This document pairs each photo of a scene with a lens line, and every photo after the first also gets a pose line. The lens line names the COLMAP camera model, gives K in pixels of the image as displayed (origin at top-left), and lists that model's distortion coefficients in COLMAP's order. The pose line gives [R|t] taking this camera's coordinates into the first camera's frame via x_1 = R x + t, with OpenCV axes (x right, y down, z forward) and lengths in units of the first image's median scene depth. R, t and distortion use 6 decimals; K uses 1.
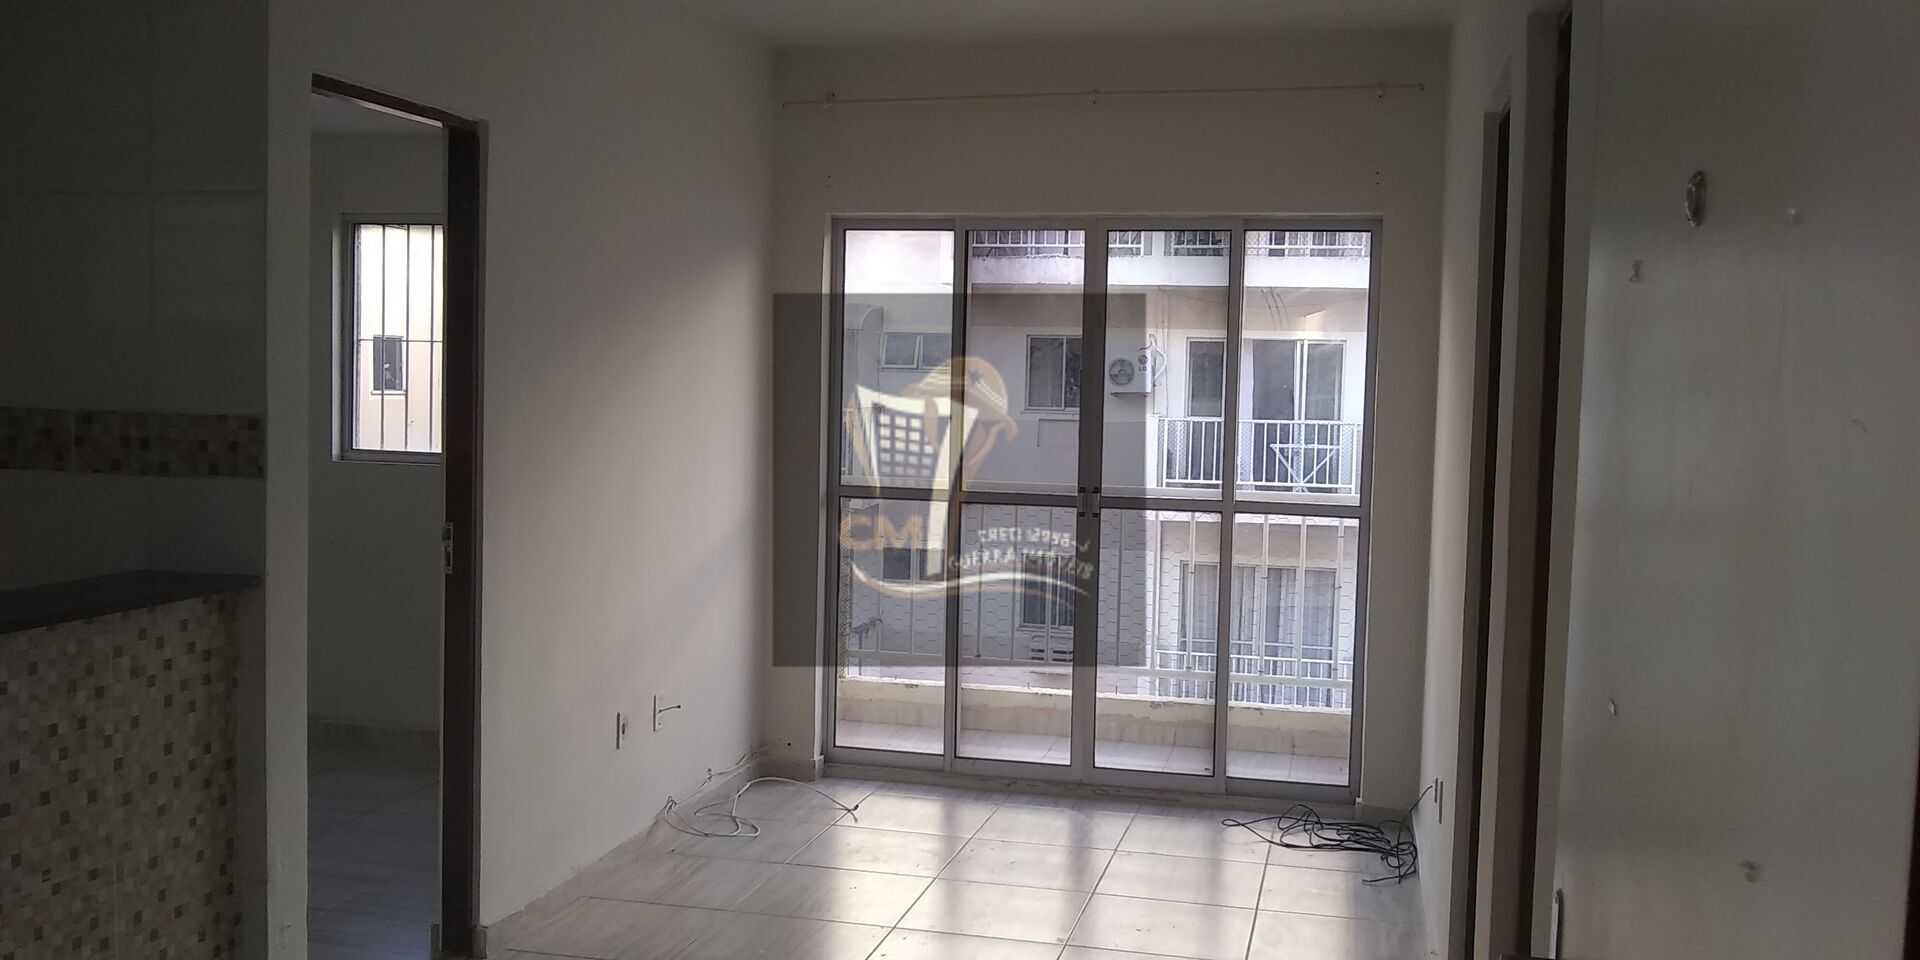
lens RADIAL K [[1744.1, 0, 974.7], [0, 1744.1, 506.6], [0, 0, 1]] dist [-0.037029, 0.000000]
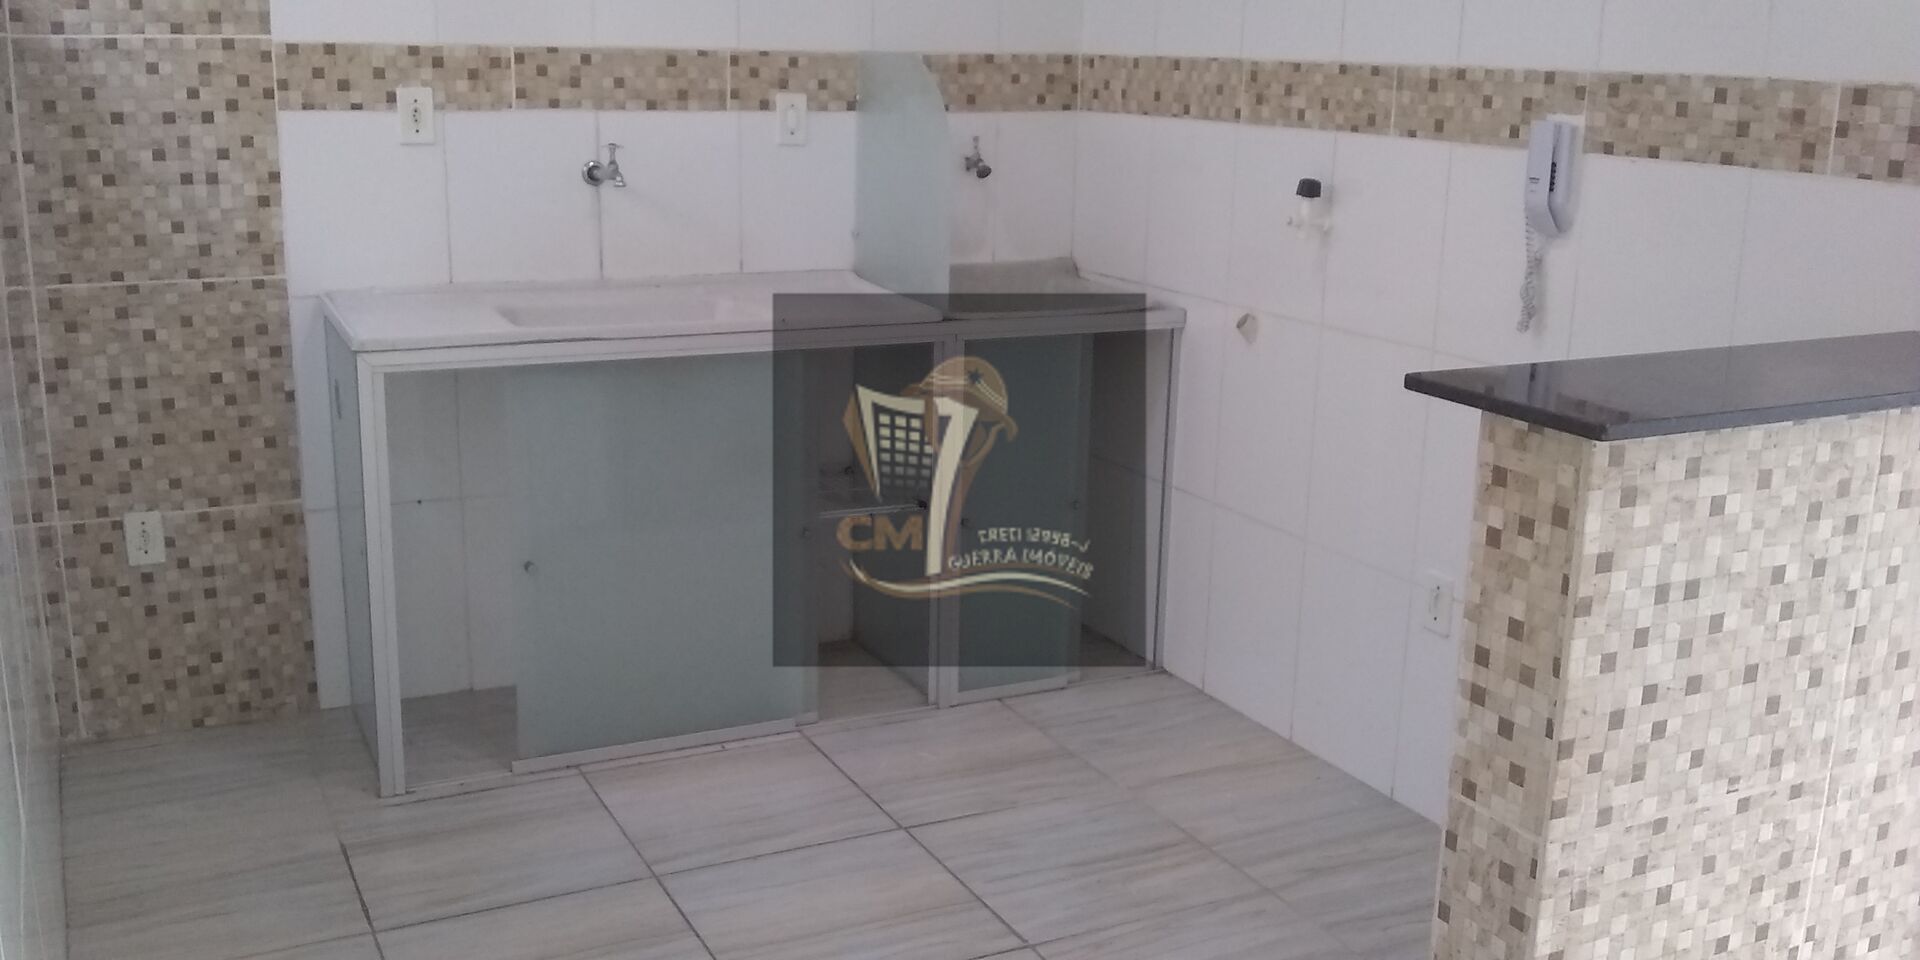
lens RADIAL K [[1744.1, 0, 946.7], [0, 1744.1, 479.8], [0, 0, 1]] dist [-0.037029, 0.000000]
pose [[0.632237, 0.179306, -0.753742, -0.231040], [-0.062852, 0.981515, 0.180770, -0.003438], [0.772222, -0.066915, 0.631819, 0.325197]]
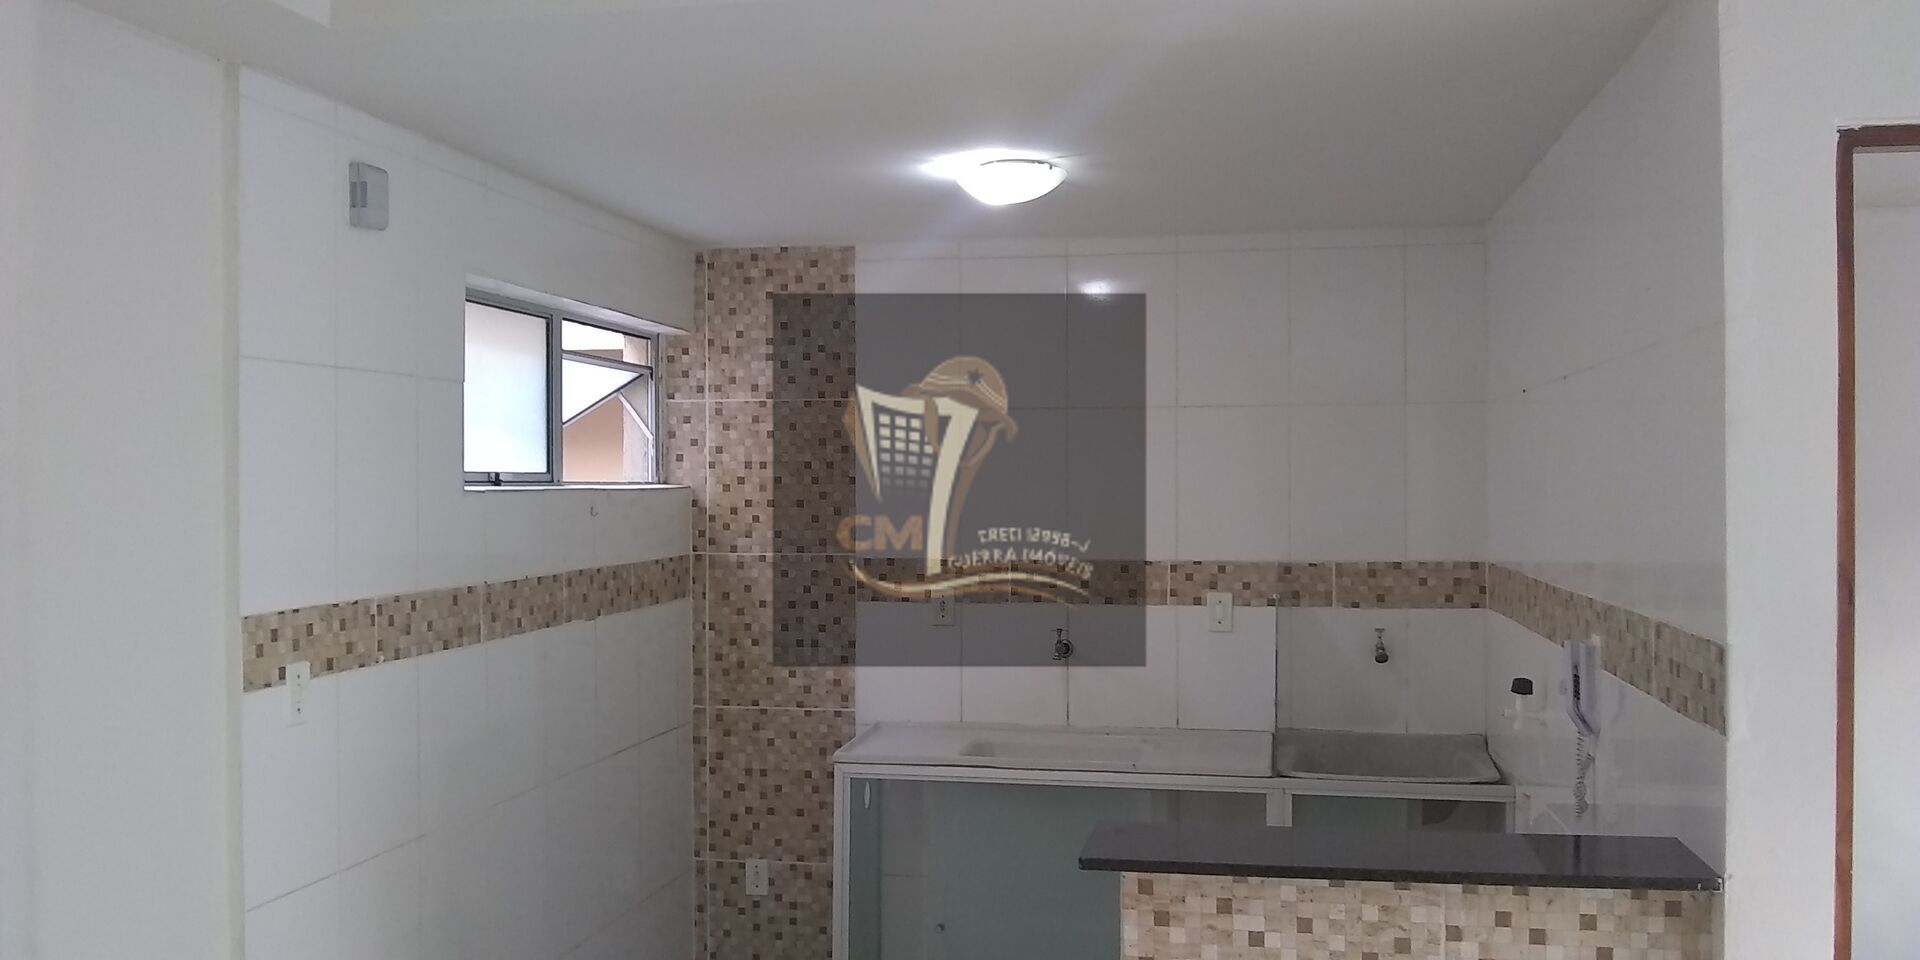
lens RADIAL K [[1744.1, 0, 935.7], [0, 1744.1, 458.6], [0, 0, 1]] dist [-0.037029, 0.000000]
pose [[0.021731, -0.034542, -0.999167, 0.291557], [-0.070267, 0.996879, -0.035991, -0.085298], [0.997292, 0.070990, 0.019236, 0.719156]]
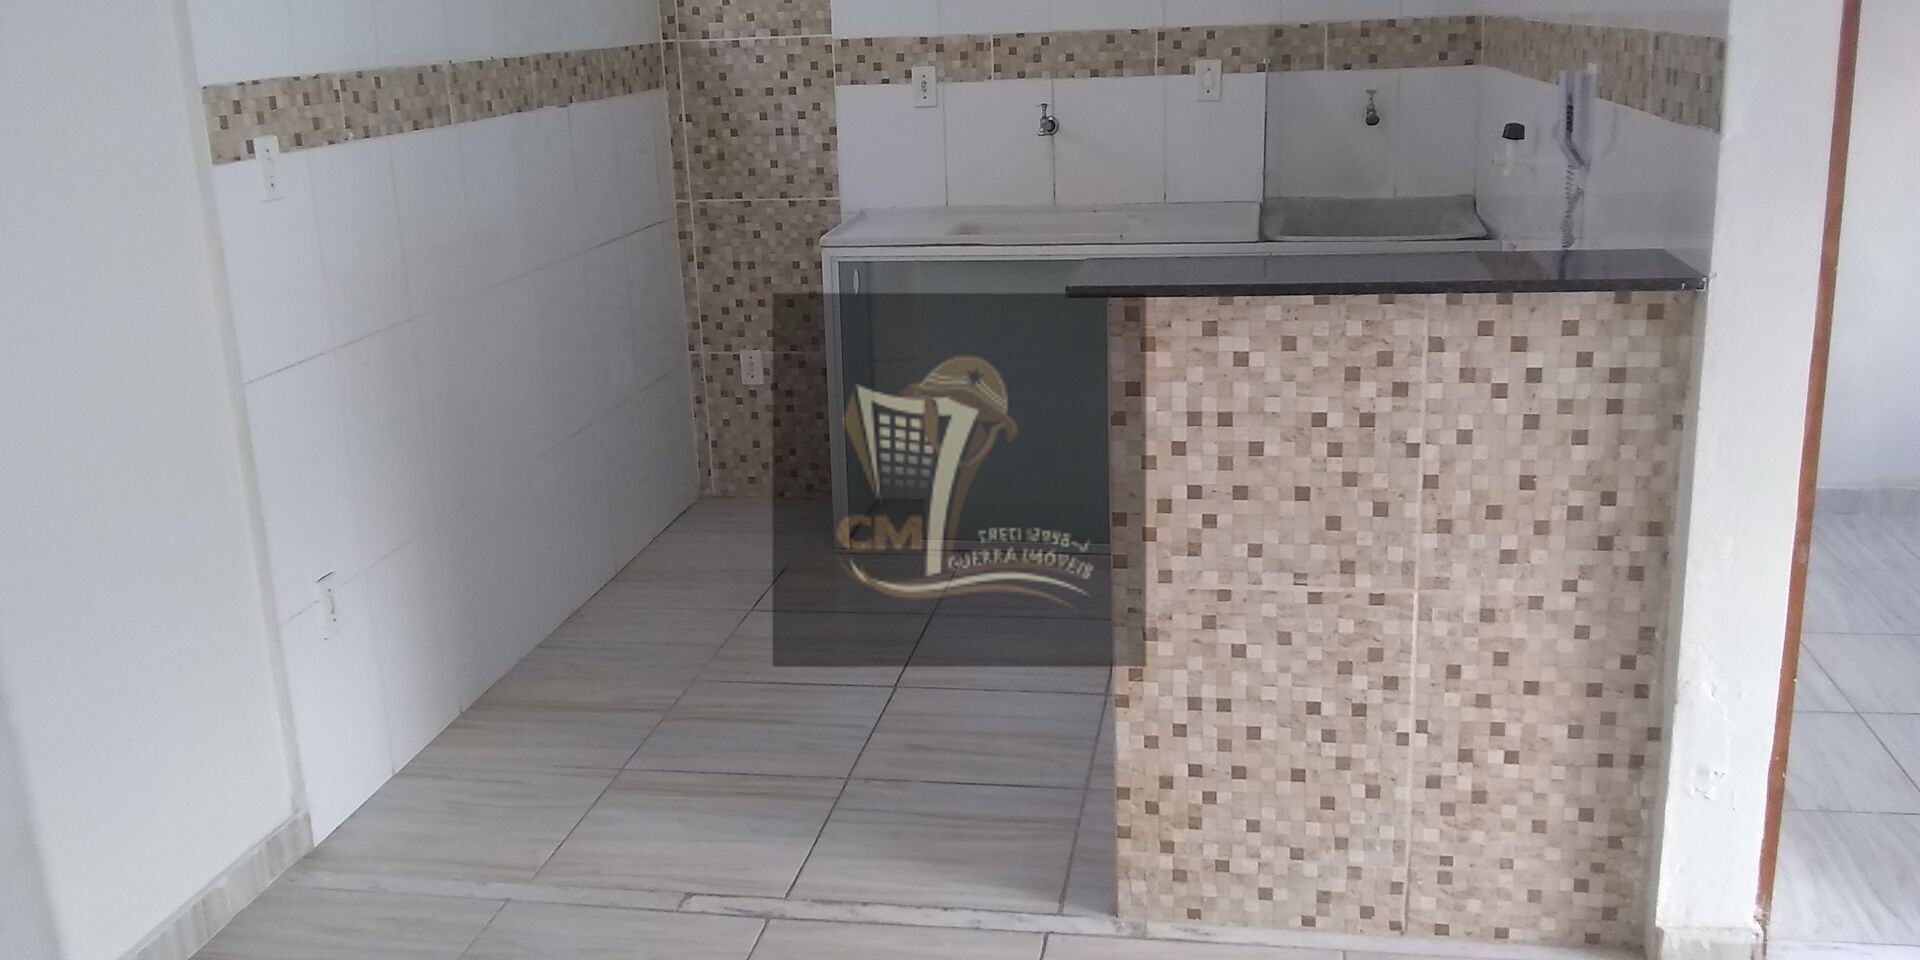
lens RADIAL K [[1744.1, 0, 930.3], [0, 1744.1, 492.0], [0, 0, 1]] dist [-0.037029, 0.000000]
pose [[0.028854, 0.245505, -0.968966, 0.287714], [-0.031644, 0.969108, 0.244598, -0.038466], [0.999083, 0.023604, 0.035731, 0.724551]]
